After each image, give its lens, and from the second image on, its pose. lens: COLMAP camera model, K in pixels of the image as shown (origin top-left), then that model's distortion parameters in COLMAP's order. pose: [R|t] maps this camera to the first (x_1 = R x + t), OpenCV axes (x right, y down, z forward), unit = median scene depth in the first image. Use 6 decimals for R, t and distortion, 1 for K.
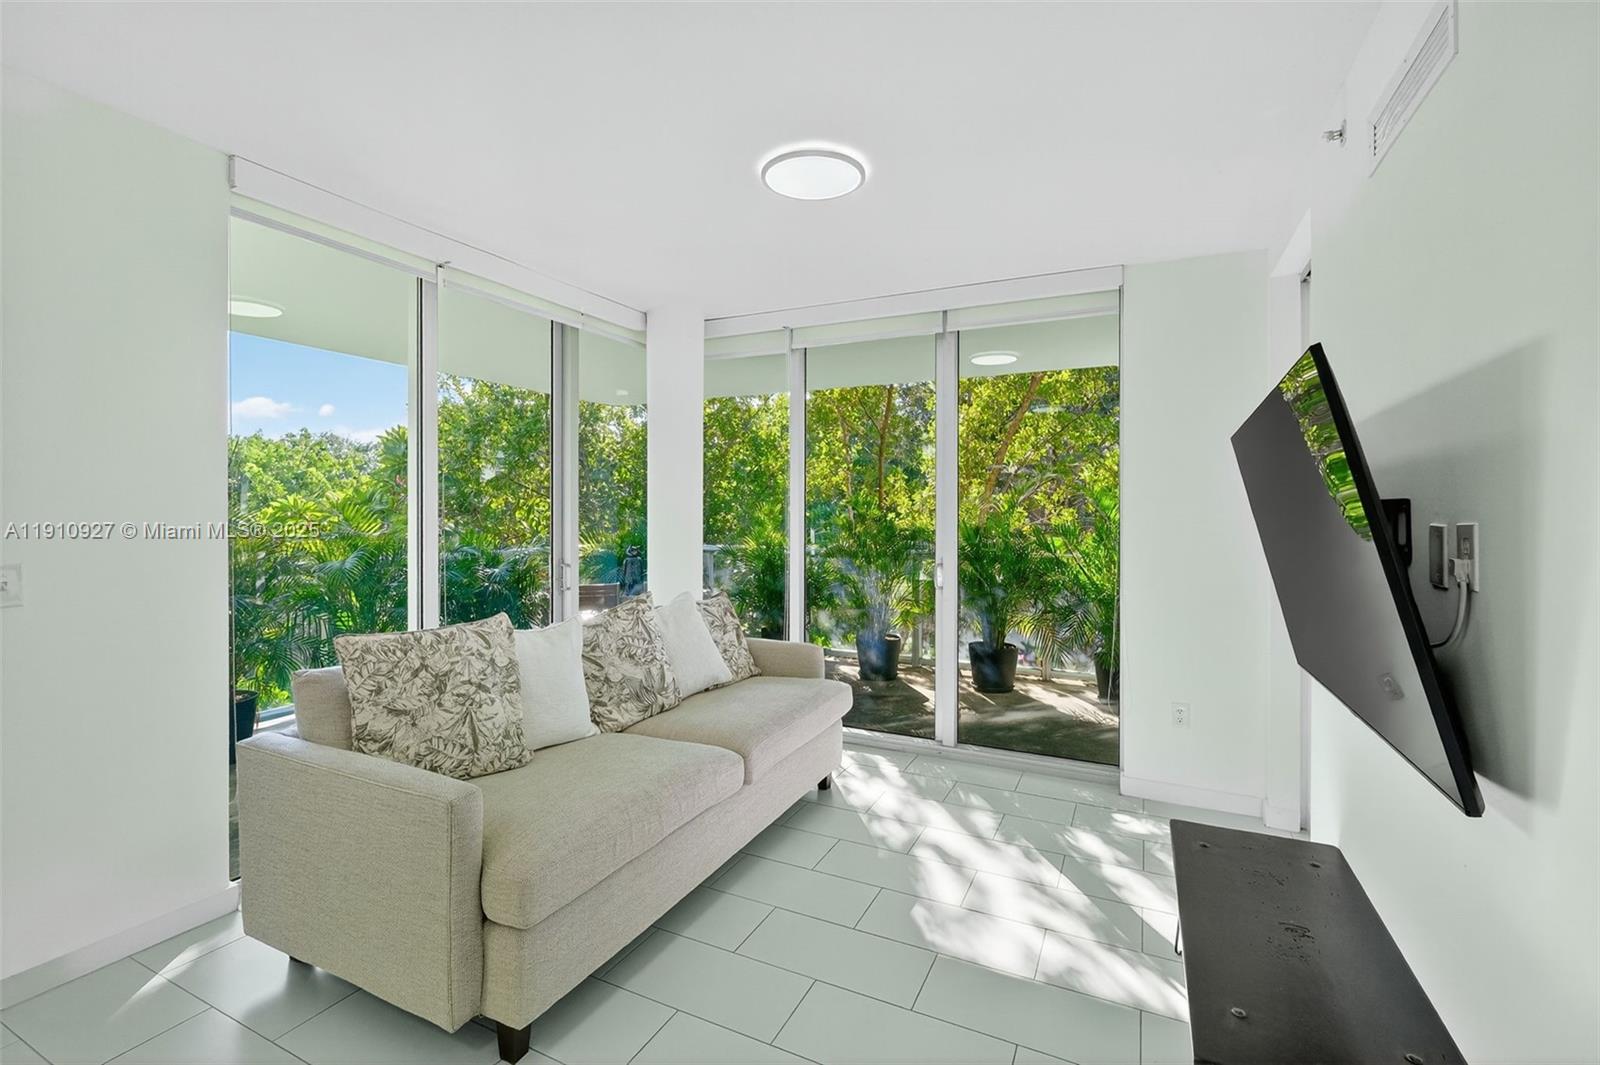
lens RADIAL K [[706.3, 0, 800.0], [0, 706.3, 518.2], [0, 0, 1]] dist [-0.001509, -0.000443]
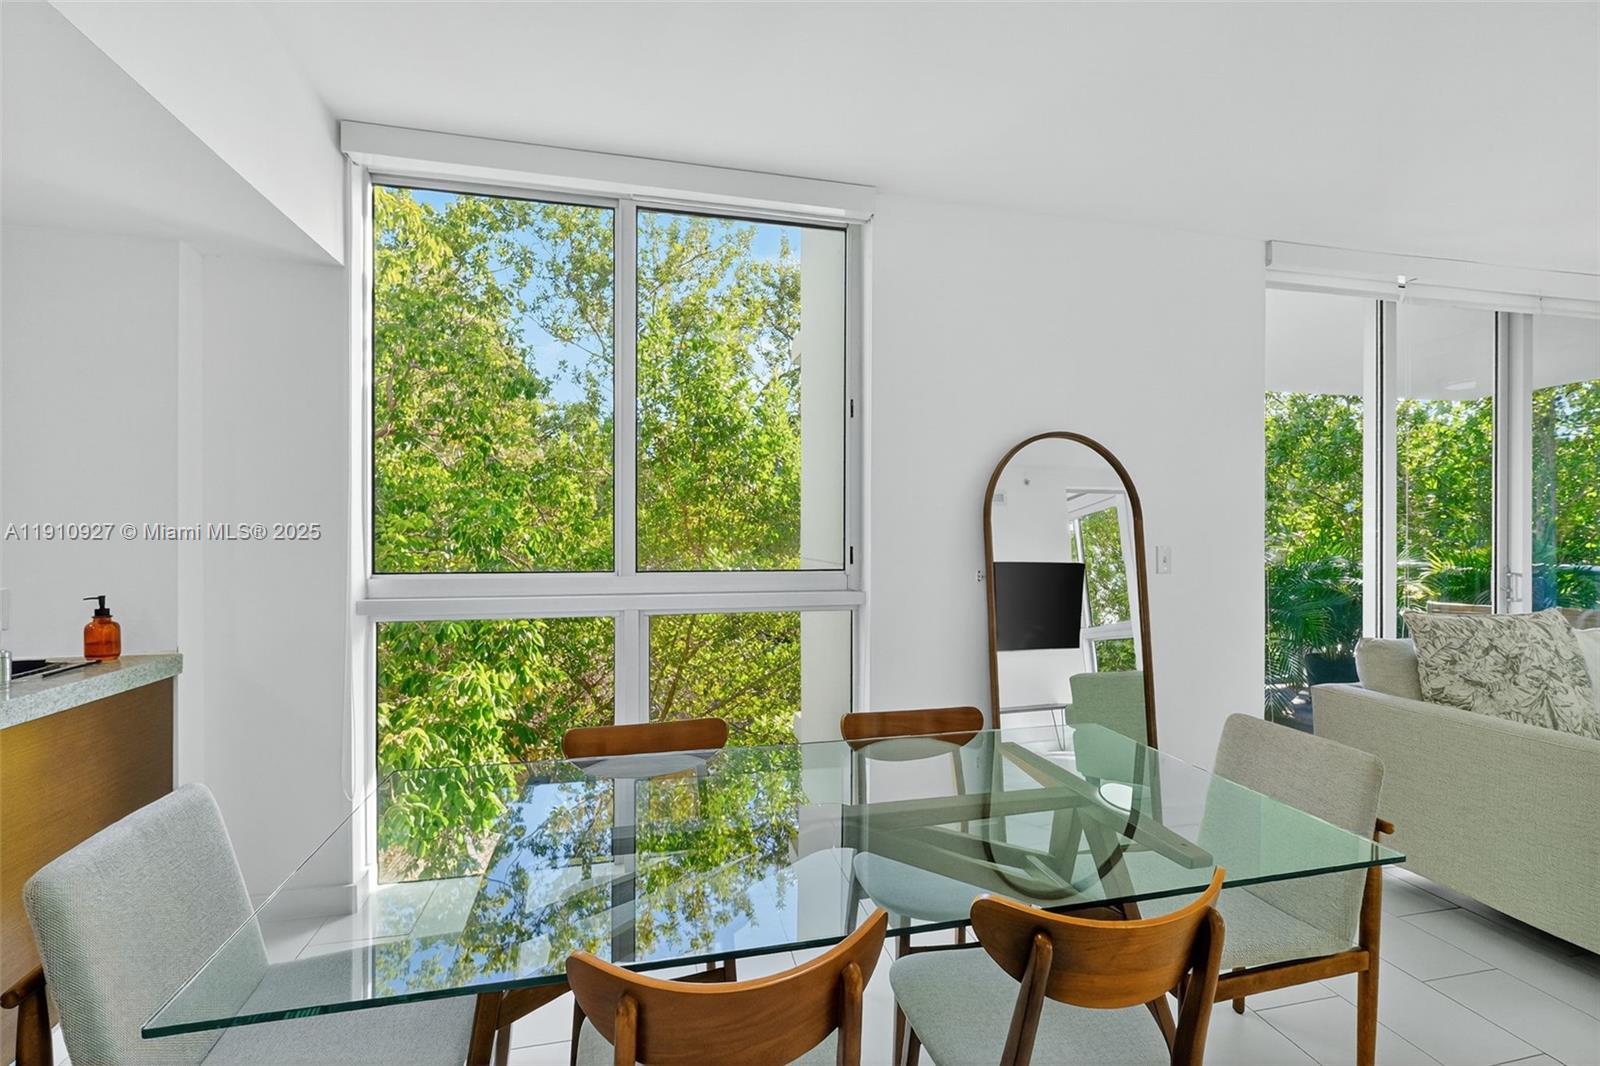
lens RADIAL K [[706.3, 0, 797.5], [0, 706.3, 532.7], [0, 0, 1]] dist [-0.001509, -0.000443]
pose [[0.630821, 0.005010, -0.775912, -0.362116], [-0.006952, 0.999976, 0.000806, 0.036214], [0.775897, 0.004886, 0.630841, -0.554611]]
